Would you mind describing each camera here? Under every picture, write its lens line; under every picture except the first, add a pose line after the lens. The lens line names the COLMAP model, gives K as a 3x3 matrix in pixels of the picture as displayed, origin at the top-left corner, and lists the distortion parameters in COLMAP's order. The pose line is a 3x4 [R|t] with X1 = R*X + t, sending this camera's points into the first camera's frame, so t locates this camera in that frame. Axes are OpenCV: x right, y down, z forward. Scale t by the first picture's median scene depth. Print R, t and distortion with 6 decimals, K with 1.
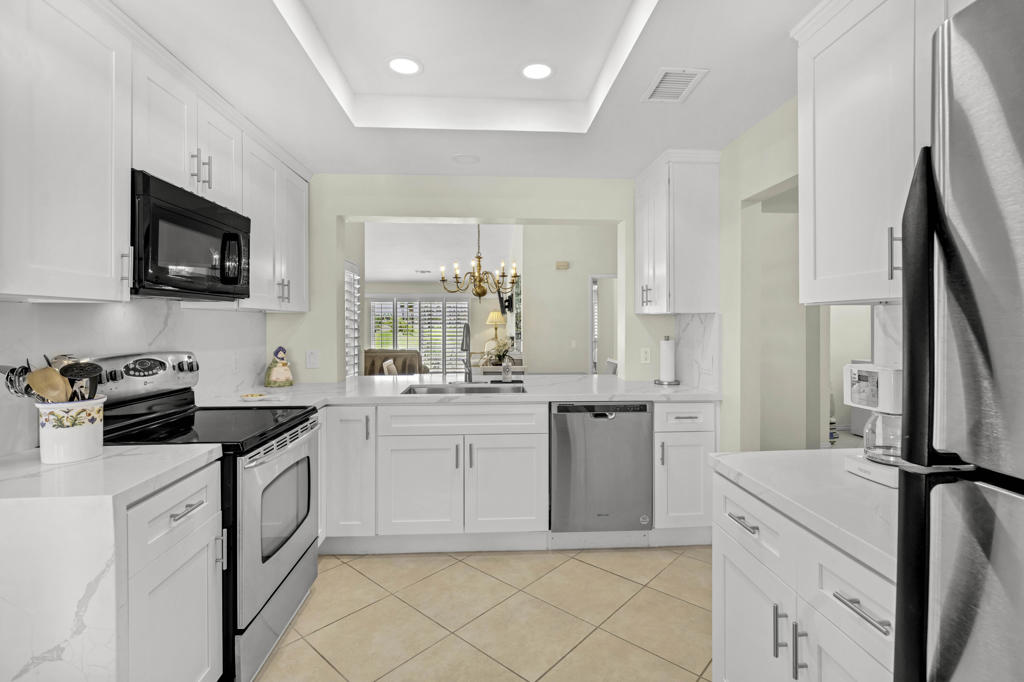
lens RADIAL K [[483.0, 0, 512.7], [0, 483.0, 329.9], [0, 0, 1]] dist [-0.004671, 0.000224]
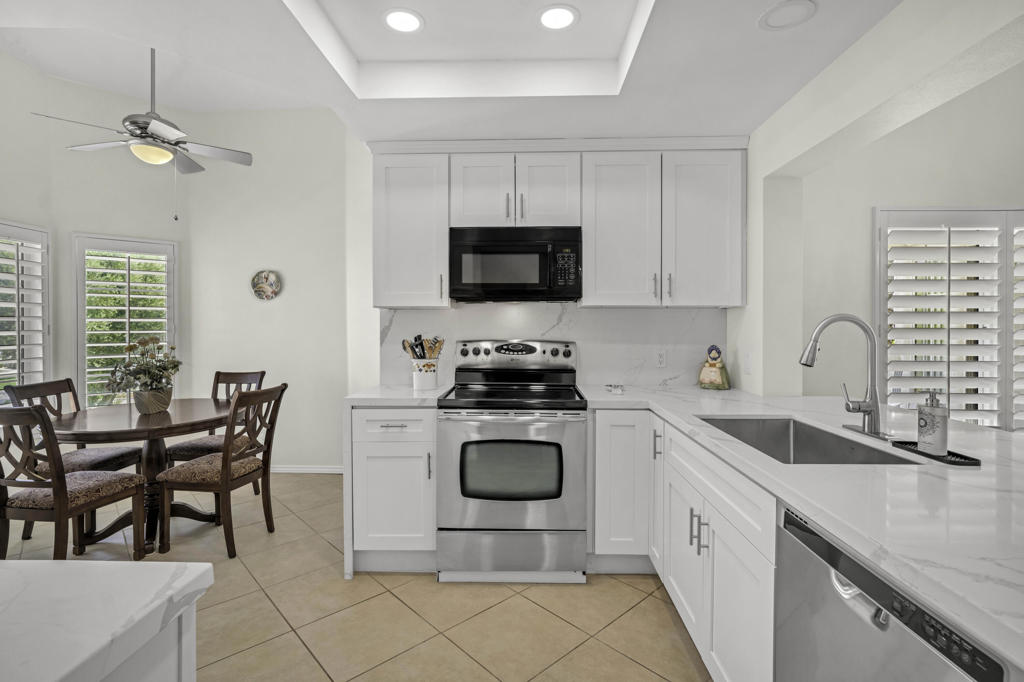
lens RADIAL K [[483.0, 0, 512.7], [0, 483.0, 329.9], [0, 0, 1]] dist [-0.004671, 0.000224]
pose [[-0.091283, 0.010092, -0.995774, 0.642173], [-0.011404, 0.999872, 0.011179, 0.001541], [0.995760, 0.012376, -0.091156, 0.996497]]
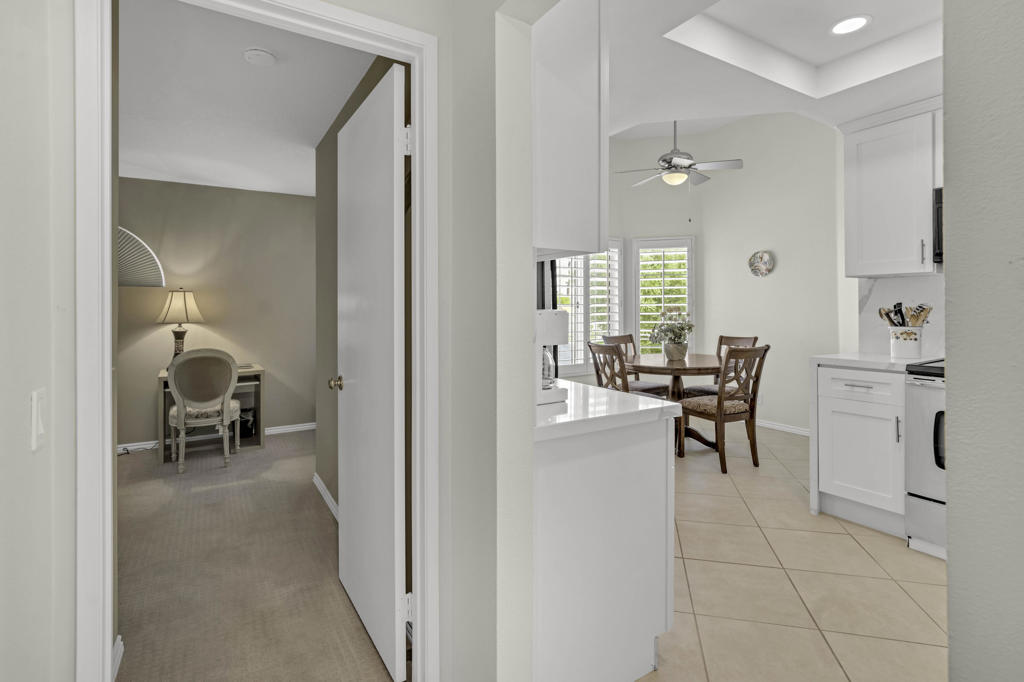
lens RADIAL K [[487.3, 0, 512.7], [0, 487.3, 306.5], [0, 0, 1]] dist [-0.003267, -0.000132]
pose [[-0.881843, 0.006114, -0.471504, 0.881182], [0.001614, 0.999949, 0.009948, 0.028039], [0.471541, 0.008011, -0.881808, 1.278905]]
